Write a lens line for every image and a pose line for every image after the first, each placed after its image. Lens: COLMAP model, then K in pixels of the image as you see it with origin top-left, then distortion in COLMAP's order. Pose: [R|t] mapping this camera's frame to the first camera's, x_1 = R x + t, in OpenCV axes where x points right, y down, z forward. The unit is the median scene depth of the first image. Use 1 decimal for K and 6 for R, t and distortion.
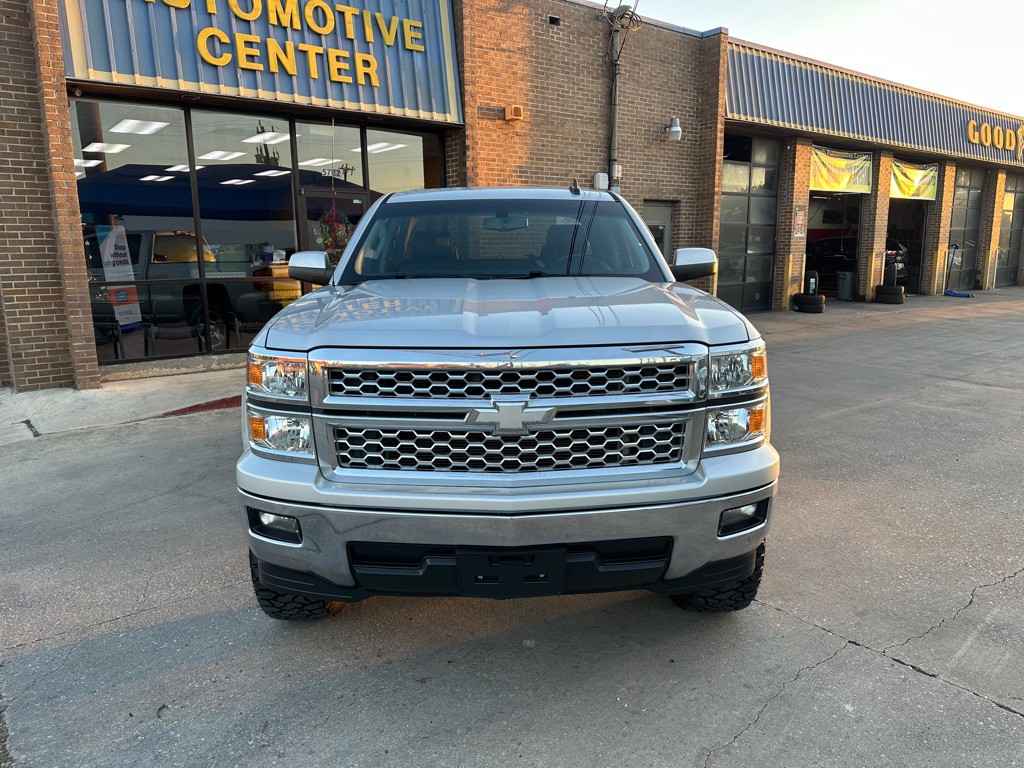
lens RADIAL K [[725.5, 0, 512.9], [0, 725.5, 391.1], [0, 0, 1]] dist [0.018300, -0.027917]
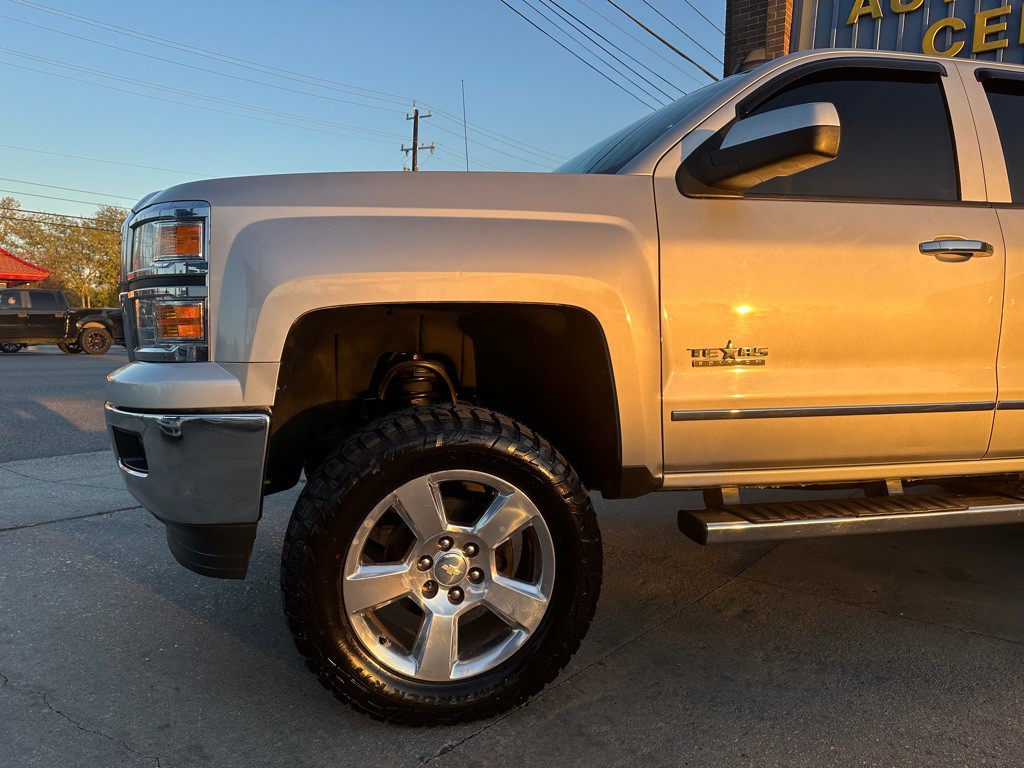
lens RADIAL K [[730.6, 0, 508.7], [0, 730.6, 387.1], [0, 0, 1]] dist [0.006767, -0.011710]
pose [[0.225859, 0.089288, -0.970060, 0.342950], [-0.207738, 0.977300, 0.041586, 0.001931], [0.951752, 0.192126, 0.239280, 0.369540]]
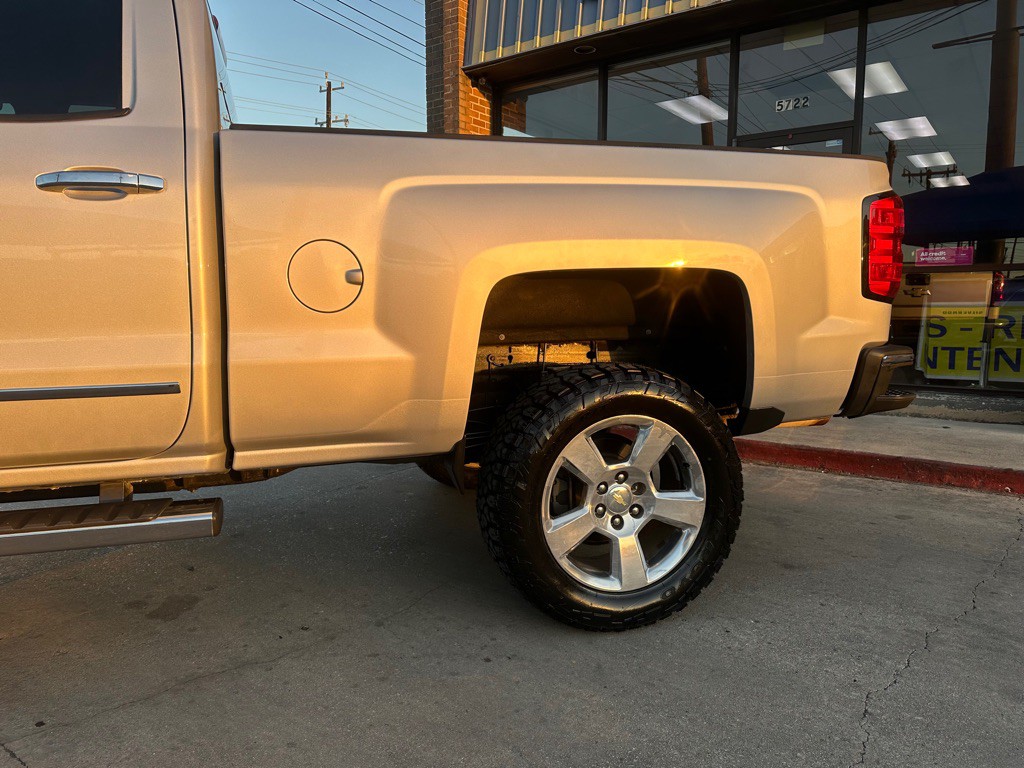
lens RADIAL K [[730.6, 0, 508.7], [0, 730.6, 387.1], [0, 0, 1]] dist [0.006767, -0.011710]
pose [[0.271196, 0.112275, -0.955953, 0.349888], [-0.187906, 0.980240, 0.061820, -0.069851], [0.944004, 0.162864, 0.286934, 0.739819]]
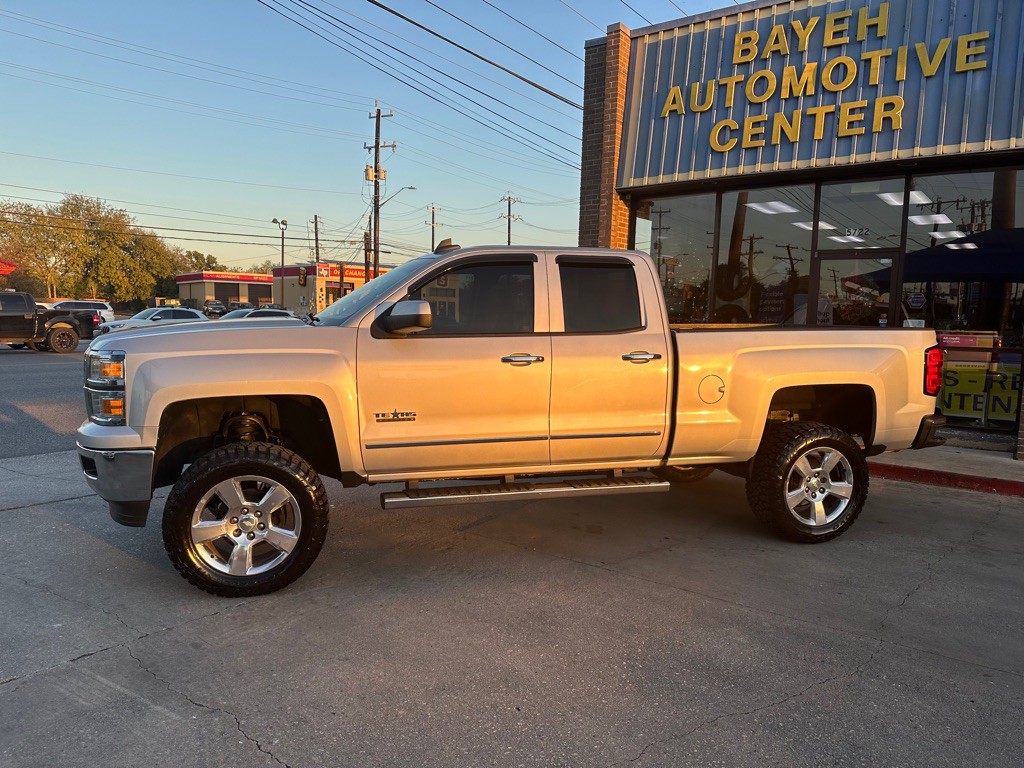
lens RADIAL K [[725.5, 0, 512.9], [0, 725.5, 391.1], [0, 0, 1]] dist [0.018300, -0.027917]
pose [[0.264185, 0.112385, -0.957902, 0.618403], [-0.209971, 0.976067, 0.056607, -0.077734], [0.941339, 0.186177, 0.281460, 0.433189]]
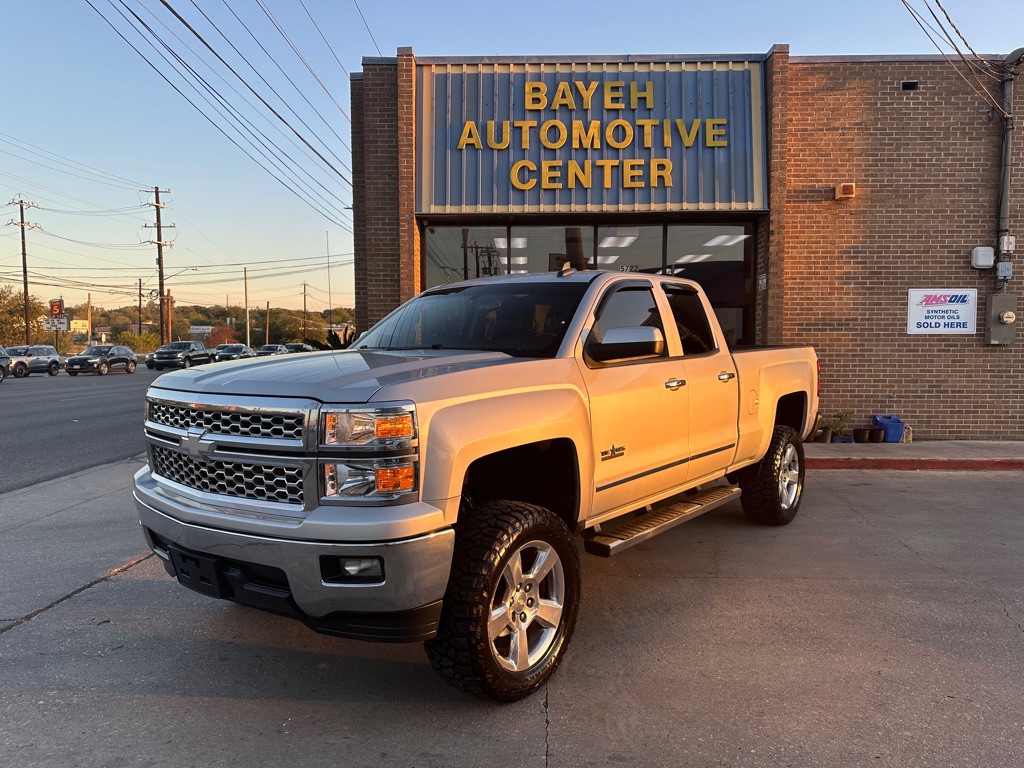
lens RADIAL K [[712.0, 0, 509.1], [0, 712.0, 393.2], [0, 0, 1]] dist [0.102912, -0.154242]
pose [[0.771698, 0.050074, -0.634015, 0.352690], [-0.128597, 0.988589, -0.078446, -0.007809], [0.622852, 0.142069, 0.769332, 0.096679]]
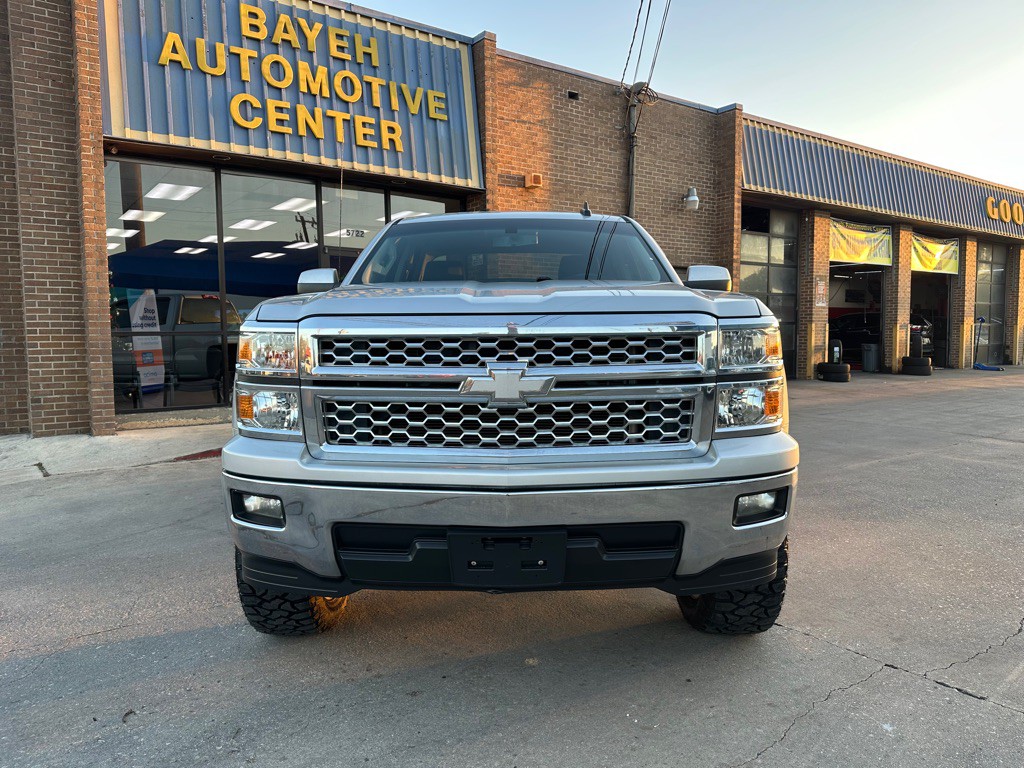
lens RADIAL K [[725.5, 0, 512.9], [0, 725.5, 391.1], [0, 0, 1]] dist [0.018300, -0.027917]
pose [[0.999427, 0.005530, -0.033394, 0.010478], [-0.009367, 0.993221, -0.115867, 0.044123], [0.032526, 0.116113, 0.992703, 0.018426]]
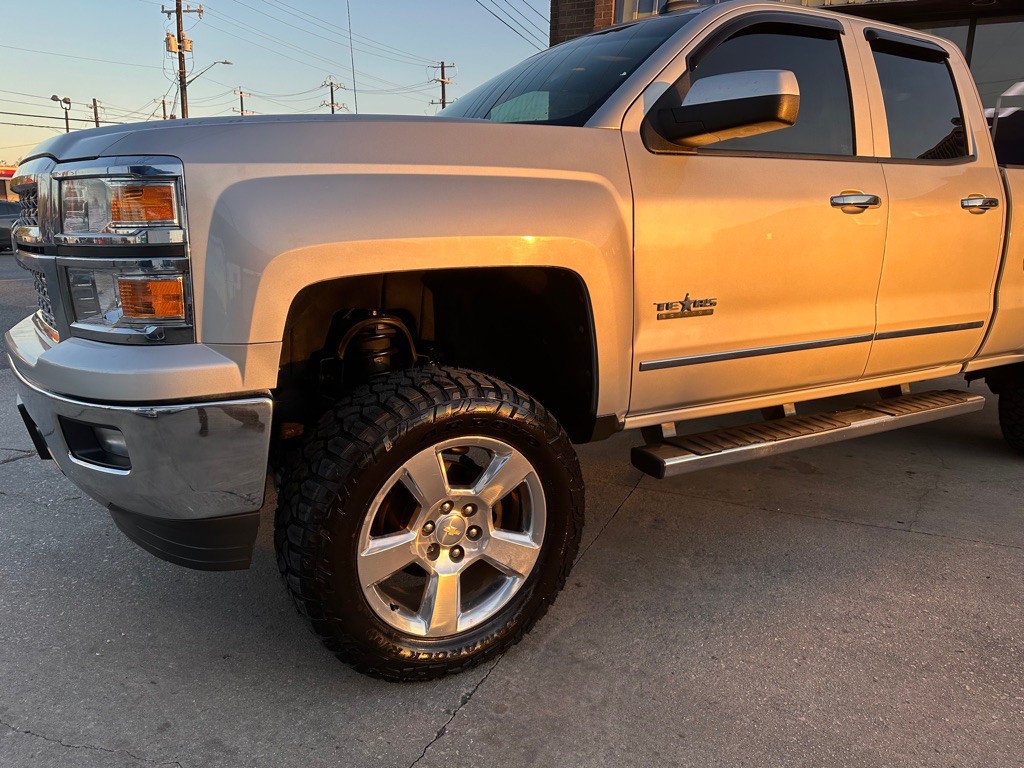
lens RADIAL K [[725.5, 0, 512.9], [0, 725.5, 391.1], [0, 0, 1]] dist [0.018300, -0.027917]
pose [[0.488553, 0.211817, -0.846433, 0.317842], [-0.191115, 0.972508, 0.133057, -0.007379], [0.851347, 0.096761, 0.515603, 0.308520]]
